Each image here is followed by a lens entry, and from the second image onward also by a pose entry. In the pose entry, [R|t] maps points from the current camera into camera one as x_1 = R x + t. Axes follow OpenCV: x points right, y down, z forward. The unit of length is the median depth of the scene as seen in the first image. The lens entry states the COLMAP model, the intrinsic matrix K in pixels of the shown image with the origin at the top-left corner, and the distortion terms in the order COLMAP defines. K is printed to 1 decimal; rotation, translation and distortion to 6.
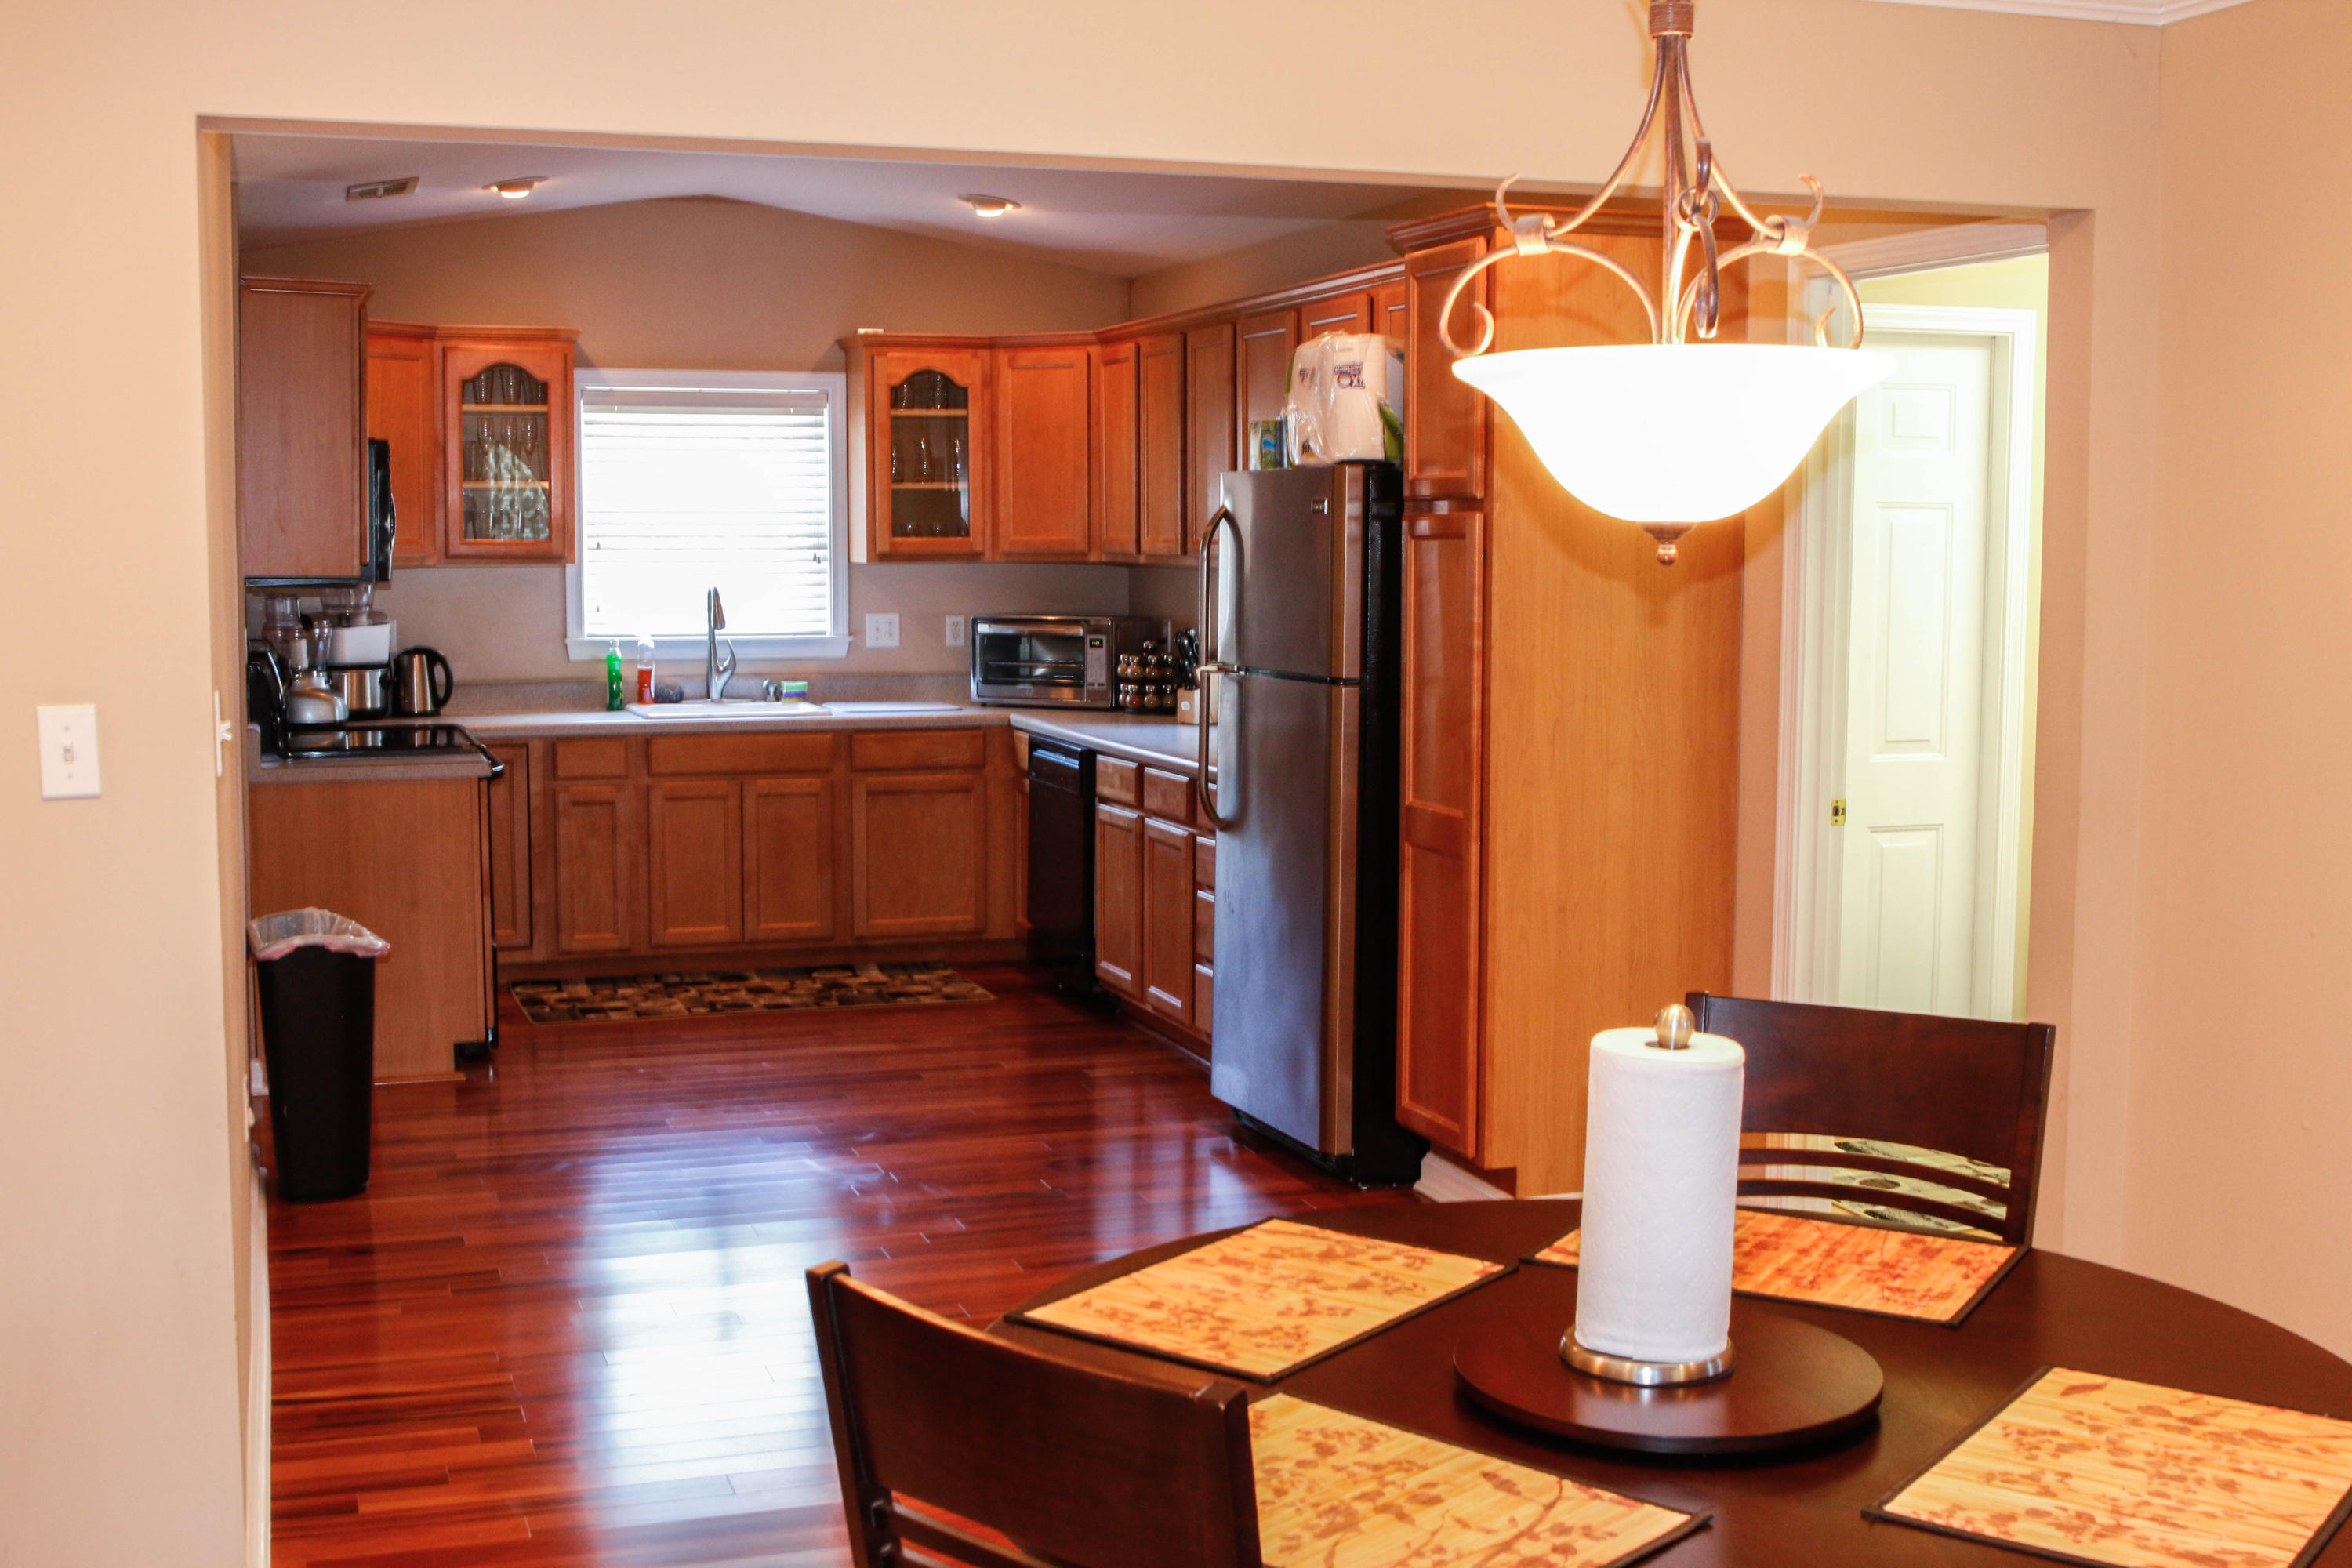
lens RADIAL K [[2578.9, 0, 1164.4], [0, 2578.9, 779.0], [0, 0, 1]] dist [-0.076483, 0.000000]
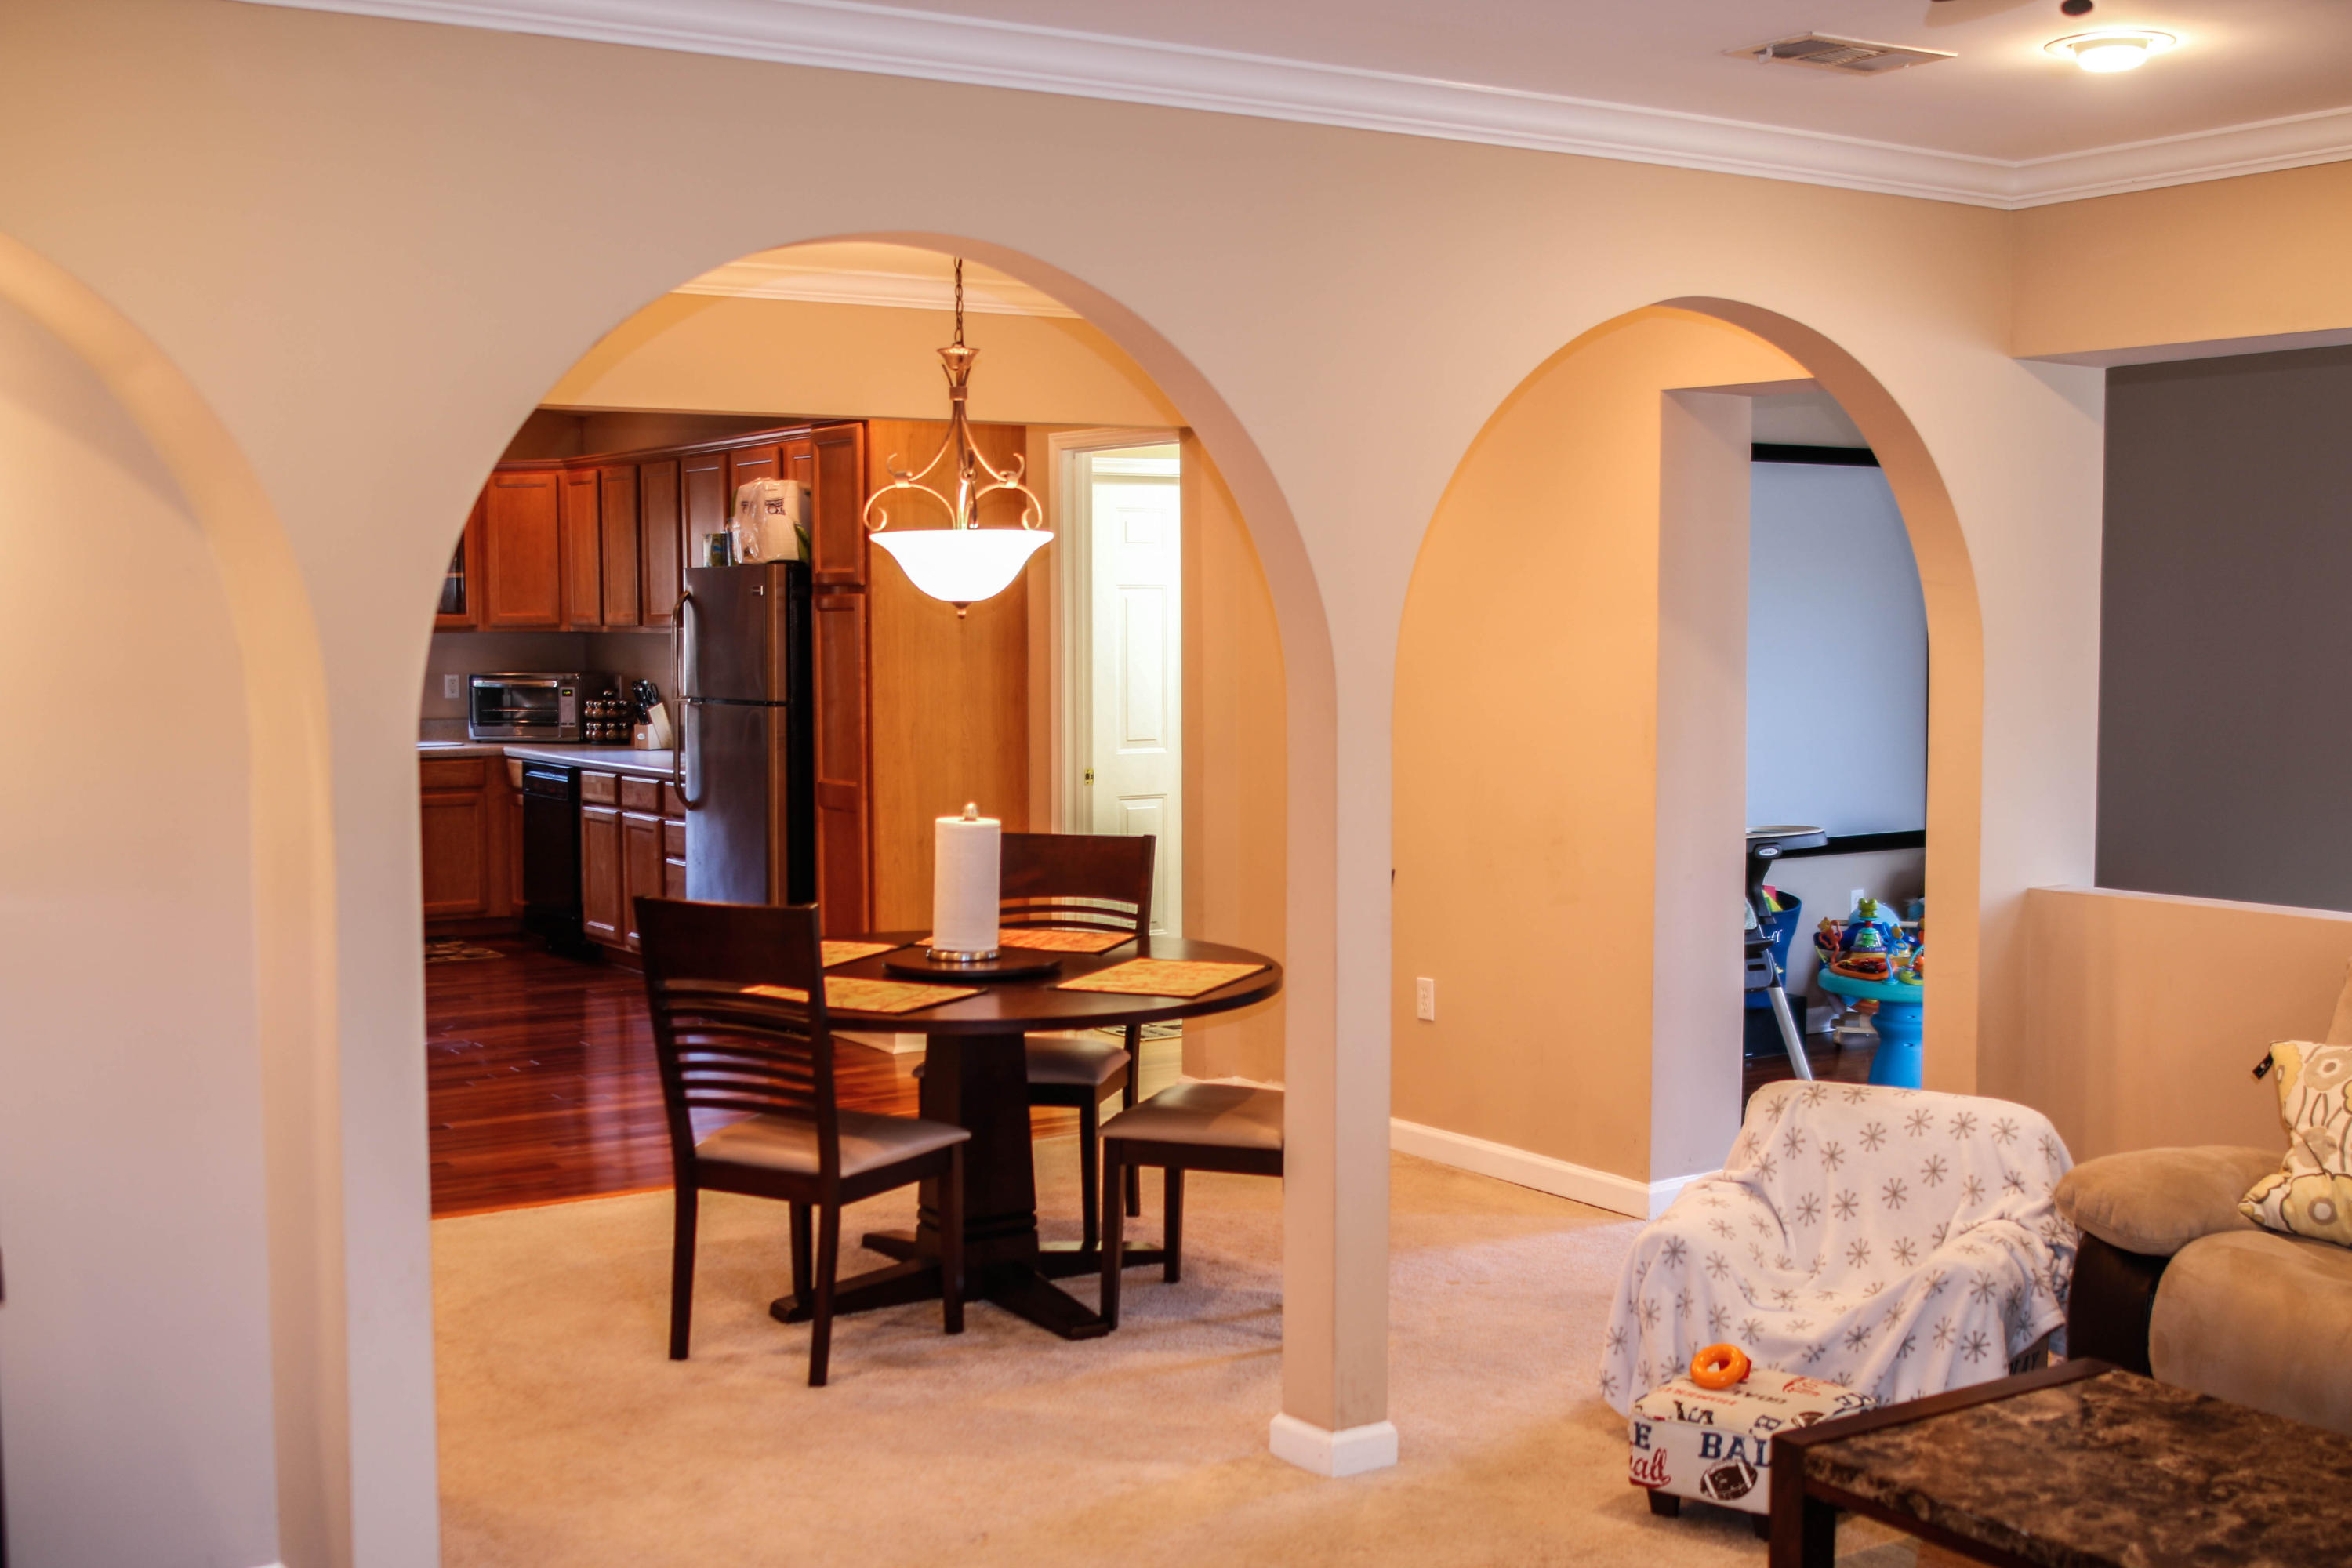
lens RADIAL K [[2578.9, 0, 1174.4], [0, 2578.9, 798.0], [0, 0, 1]] dist [-0.076483, 0.000000]
pose [[0.967412, -0.023980, 0.252071, -0.062612], [0.029665, 0.999384, -0.018776, 0.038367], [-0.251465, 0.025642, 0.967527, -0.385591]]
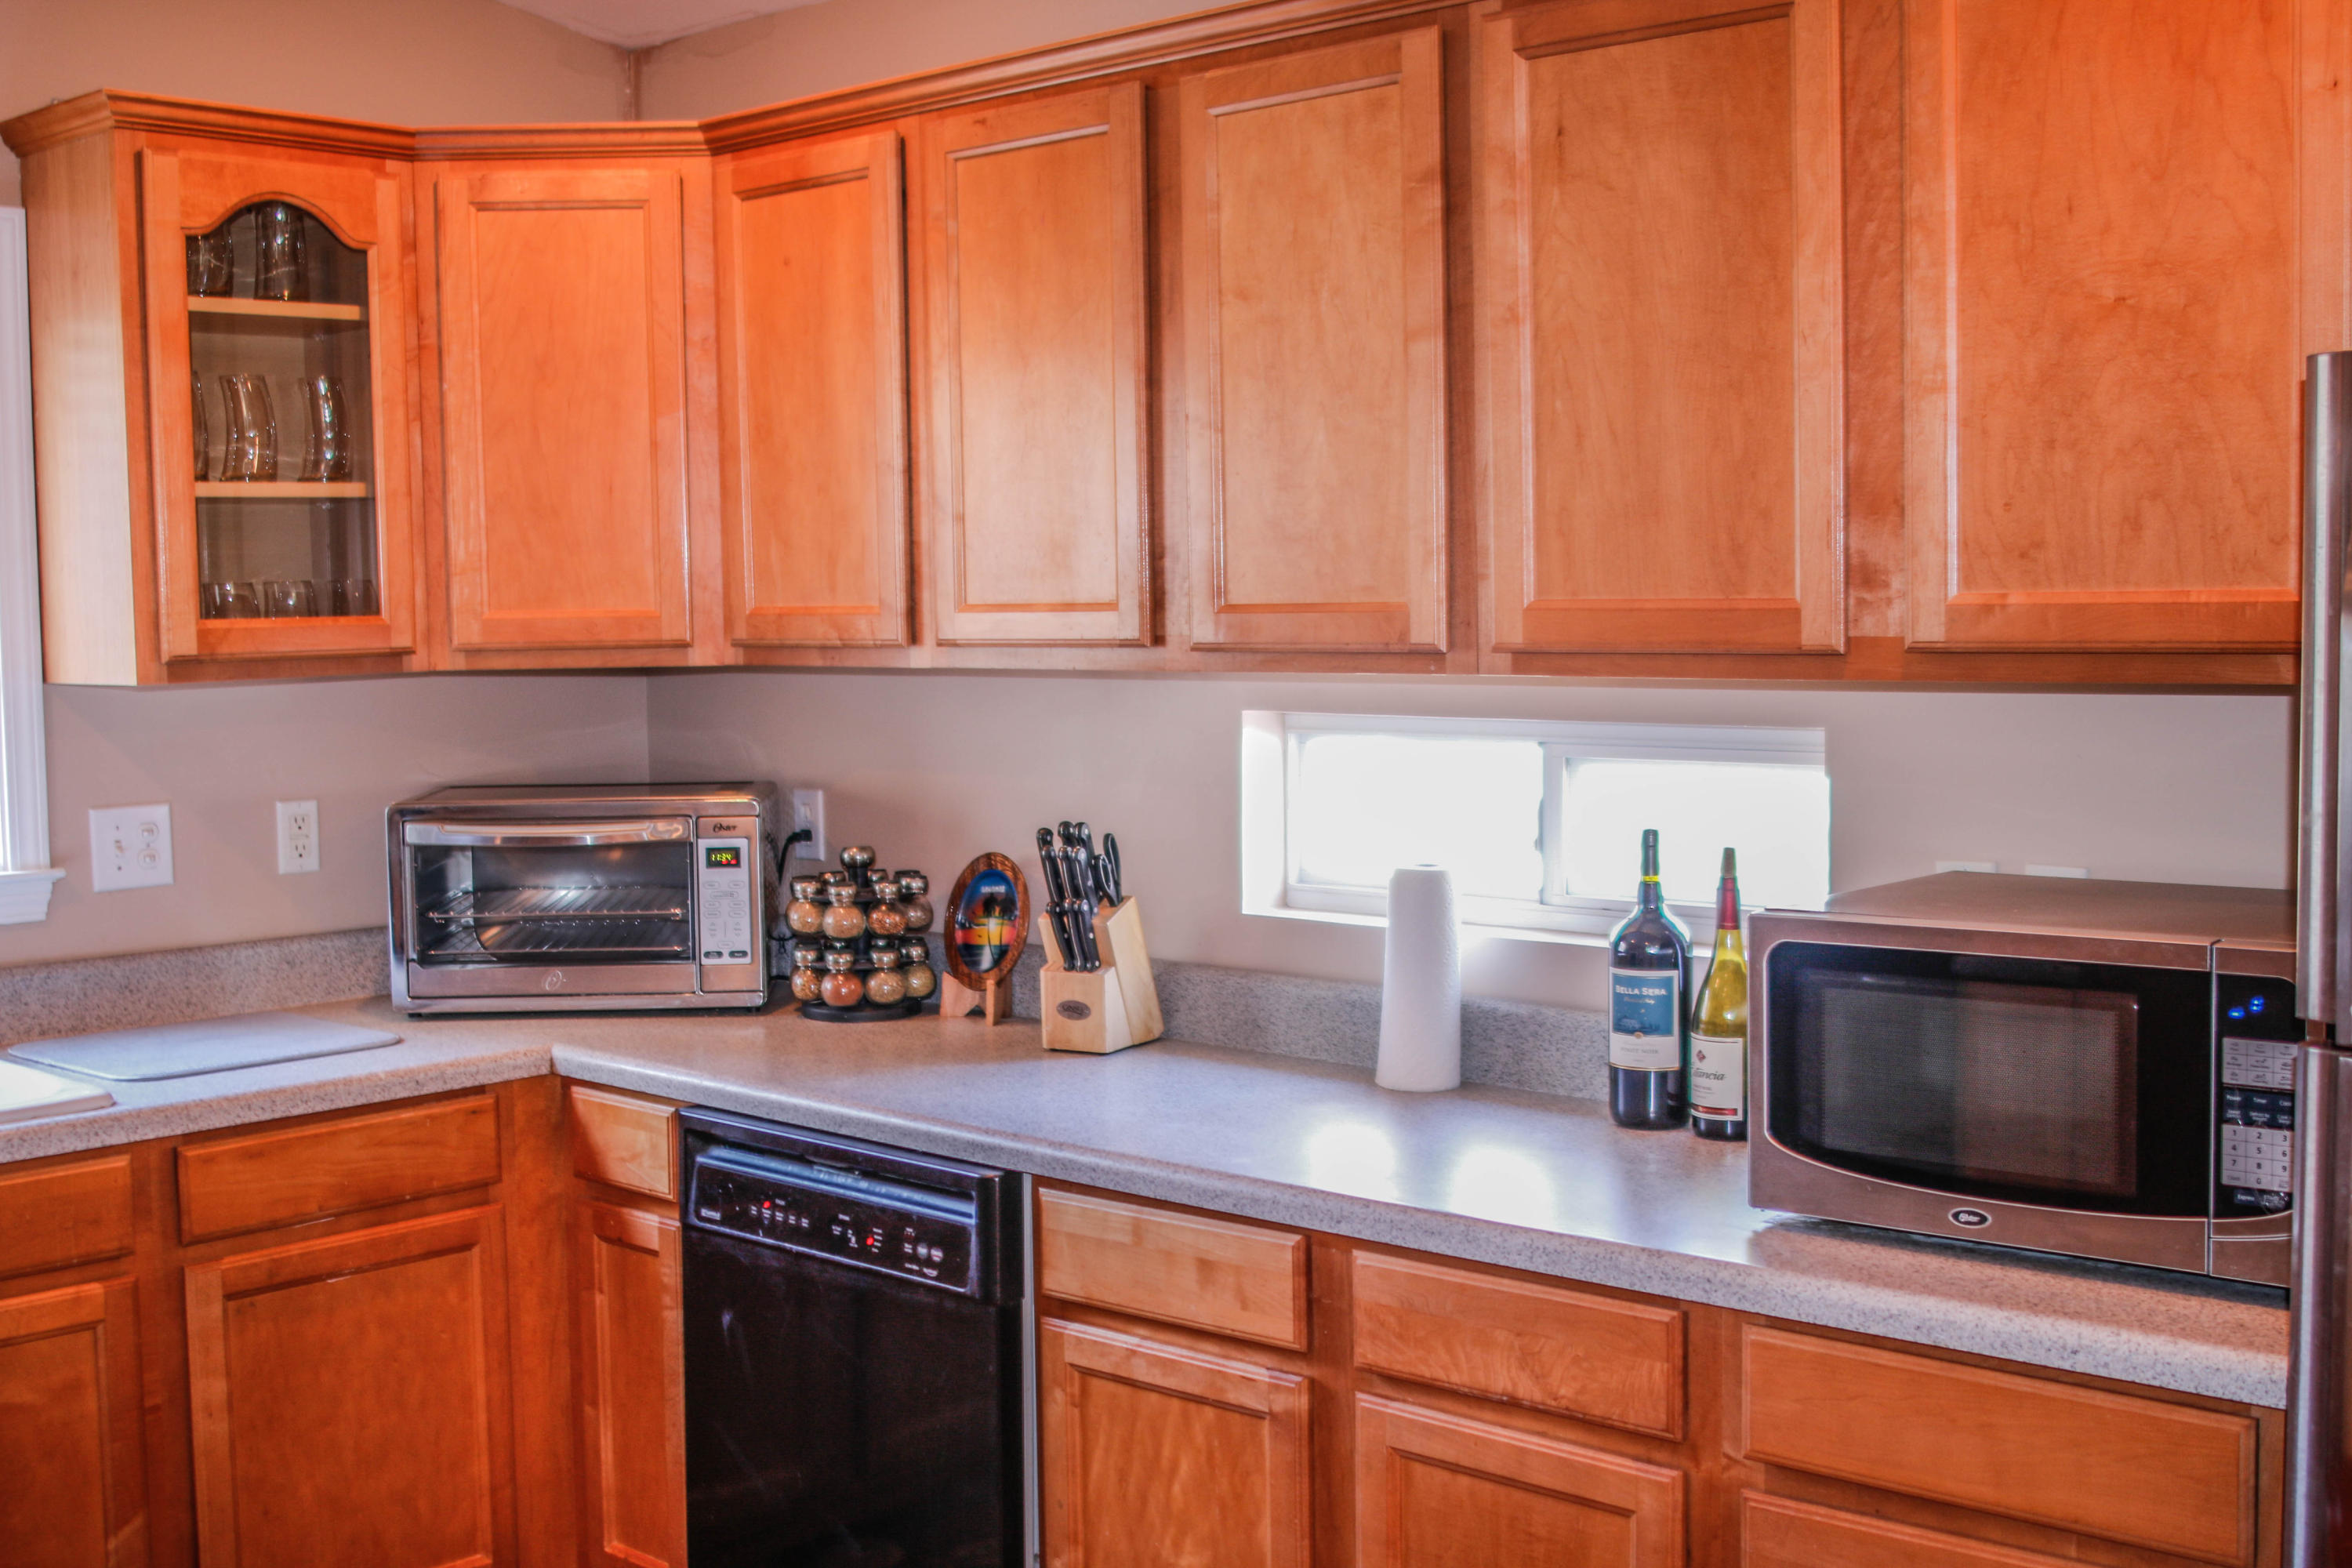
lens RADIAL K [[2578.9, 0, 1153.7], [0, 2578.9, 783.7], [0, 0, 1]] dist [-0.076483, 0.000000]
pose [[0.879663, -0.048215, 0.473146, -0.174751], [0.061104, 0.998061, -0.011898, -0.058904], [-0.471655, 0.039378, 0.880903, 0.629773]]
